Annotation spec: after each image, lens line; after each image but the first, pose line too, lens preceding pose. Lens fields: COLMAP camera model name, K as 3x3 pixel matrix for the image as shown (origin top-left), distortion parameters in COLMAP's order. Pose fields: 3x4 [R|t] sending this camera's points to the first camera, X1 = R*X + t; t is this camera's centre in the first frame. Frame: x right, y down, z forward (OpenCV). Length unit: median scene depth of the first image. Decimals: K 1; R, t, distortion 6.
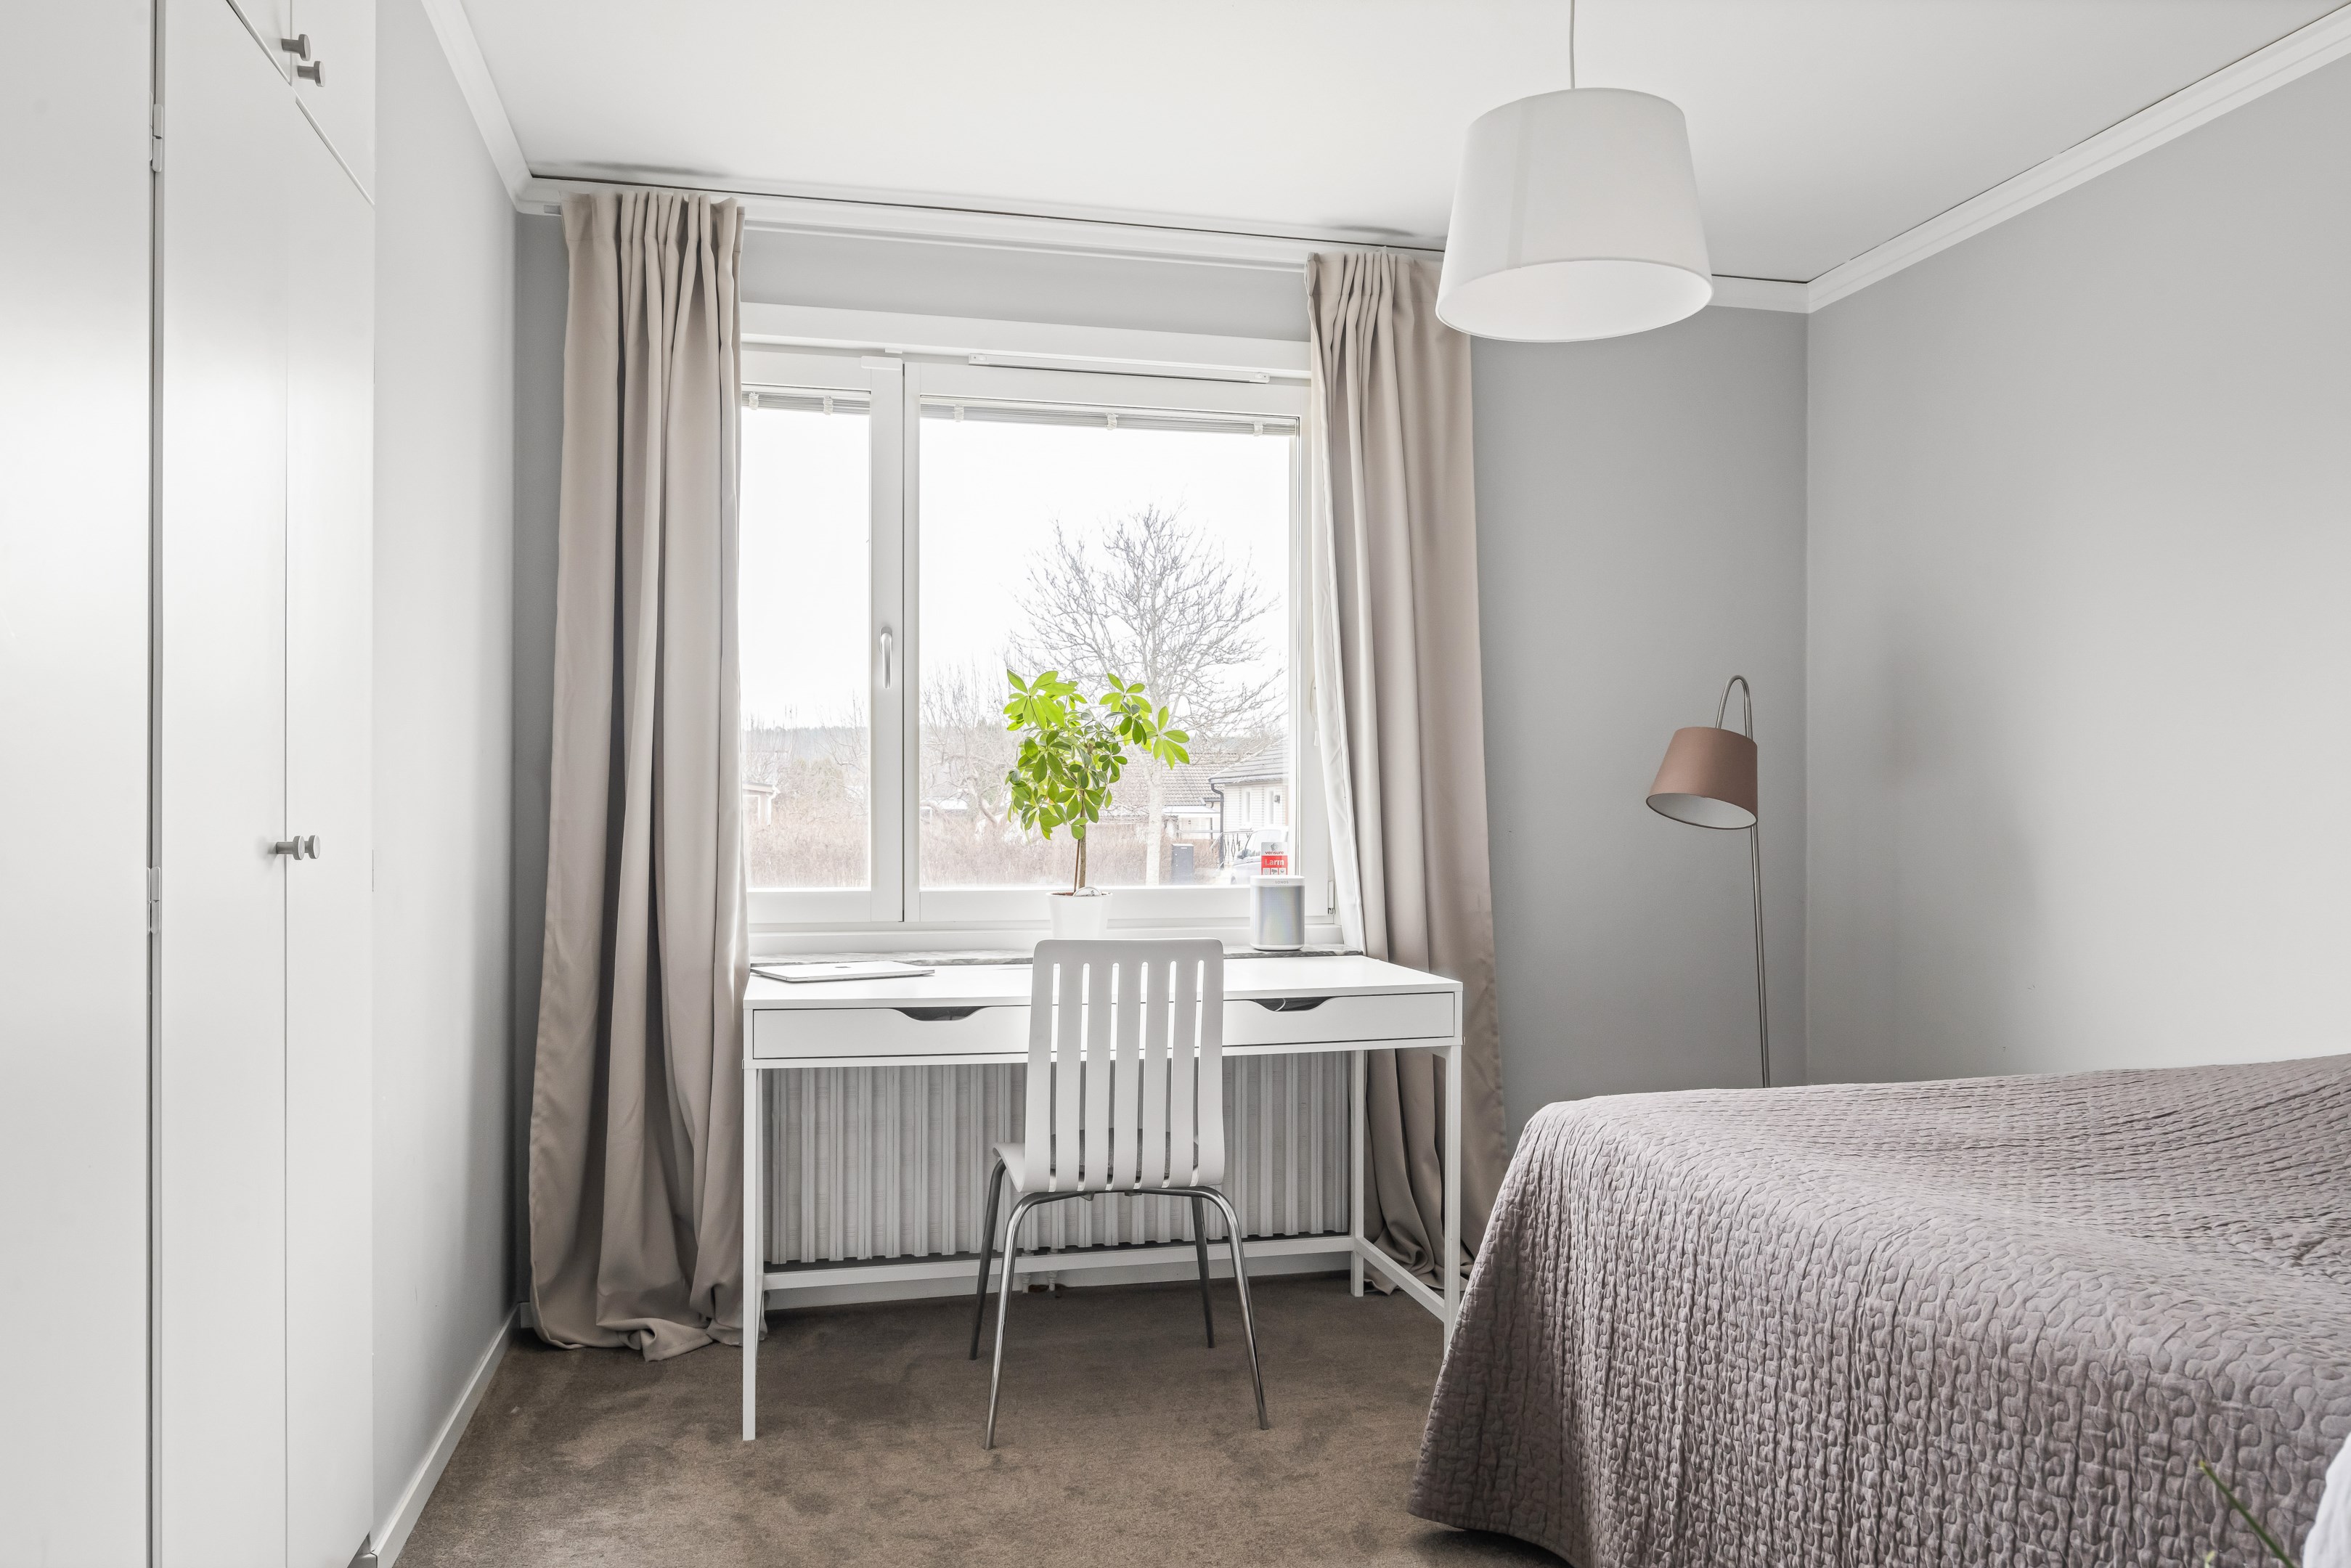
lens RADIAL K [[1662.2, 0, 1179.4], [0, 1662.2, 783.9], [0, 0, 1]] dist [0.006913, 0.001156]
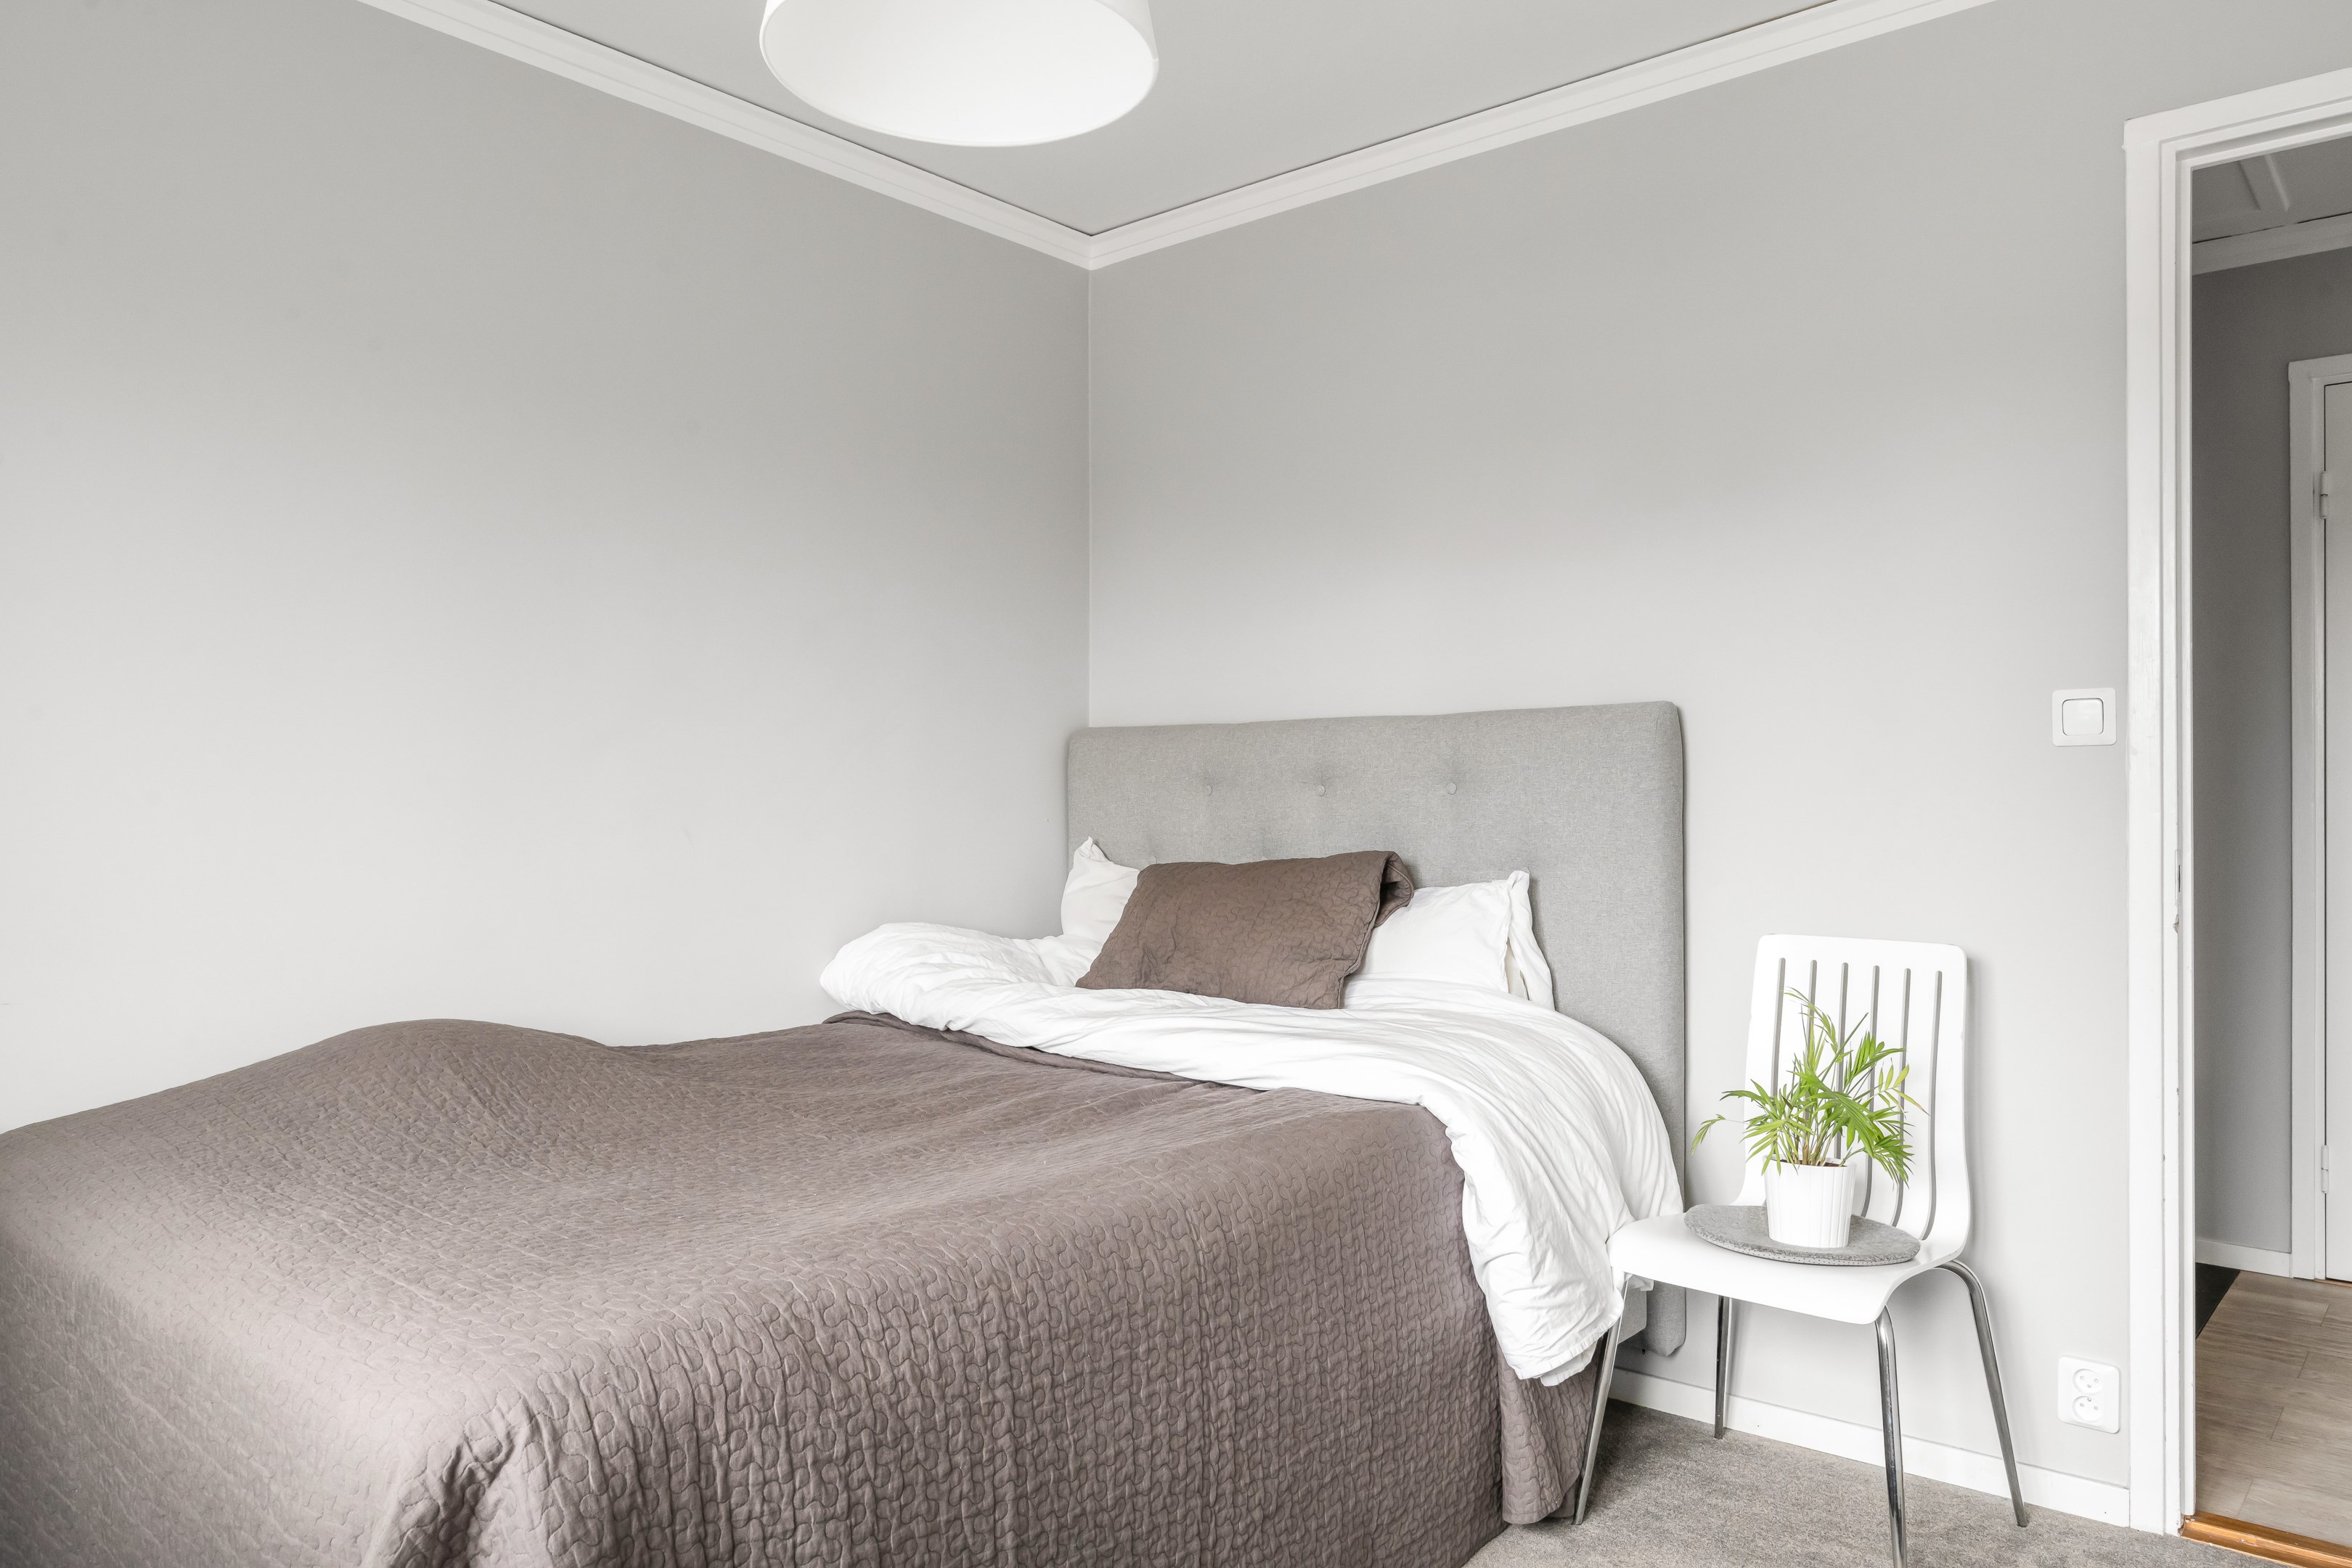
lens RADIAL K [[1663.0, 0, 1175.8], [0, 1663.0, 790.0], [0, 0, 1]] dist [0.006913, 0.001156]
pose [[-0.606444, 0.006359, 0.795101, -0.447987], [-0.014378, 0.999717, -0.018962, 0.028538], [-0.794996, -0.022932, -0.606181, 1.640171]]
